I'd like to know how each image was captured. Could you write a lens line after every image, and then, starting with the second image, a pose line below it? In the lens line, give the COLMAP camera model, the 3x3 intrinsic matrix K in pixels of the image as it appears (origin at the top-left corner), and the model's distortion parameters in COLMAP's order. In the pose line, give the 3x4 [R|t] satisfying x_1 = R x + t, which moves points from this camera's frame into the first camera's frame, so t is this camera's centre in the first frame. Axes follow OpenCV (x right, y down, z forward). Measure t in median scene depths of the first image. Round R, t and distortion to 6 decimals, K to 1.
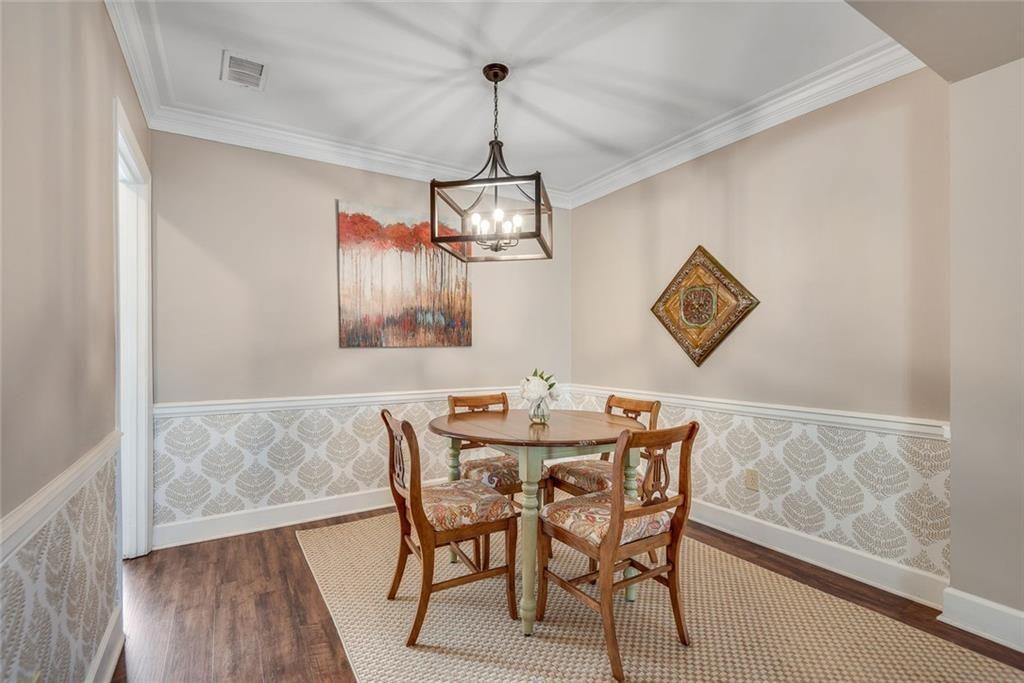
lens RADIAL K [[468.8, 0, 503.8], [0, 468.8, 352.3], [0, 0, 1]] dist [0.014150, -0.006219]
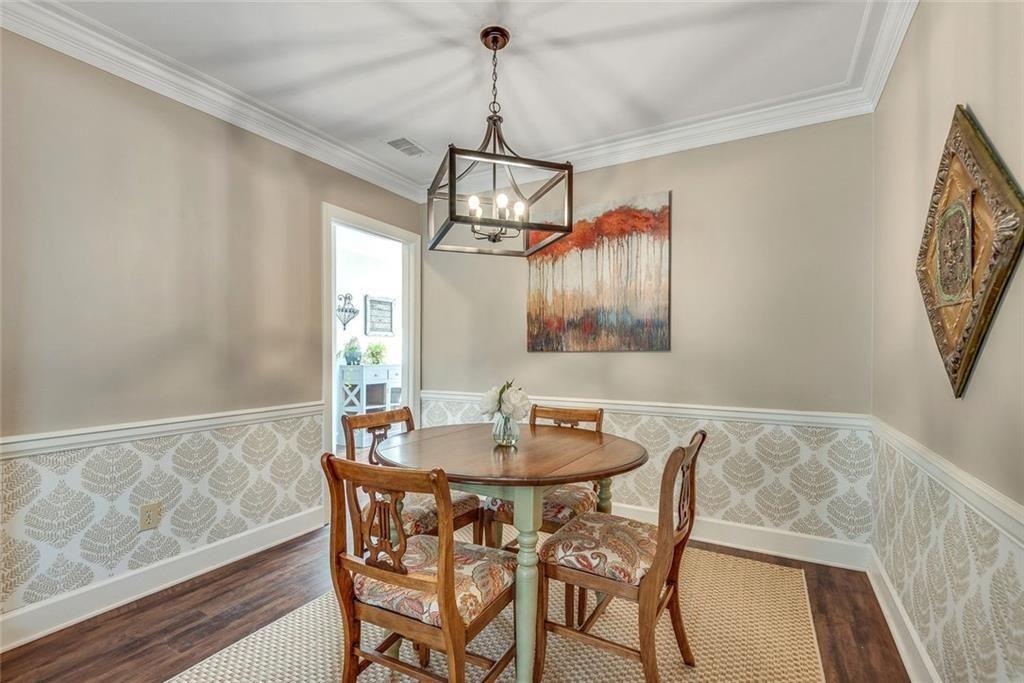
lens RADIAL K [[468.8, 0, 510.3], [0, 468.8, 349.8], [0, 0, 1]] dist [0.014150, -0.006219]
pose [[0.492887, -0.005720, -0.870075, 0.541052], [-0.015110, 0.999771, -0.015133, 0.001570], [0.869962, 0.020606, 0.492687, 0.426927]]
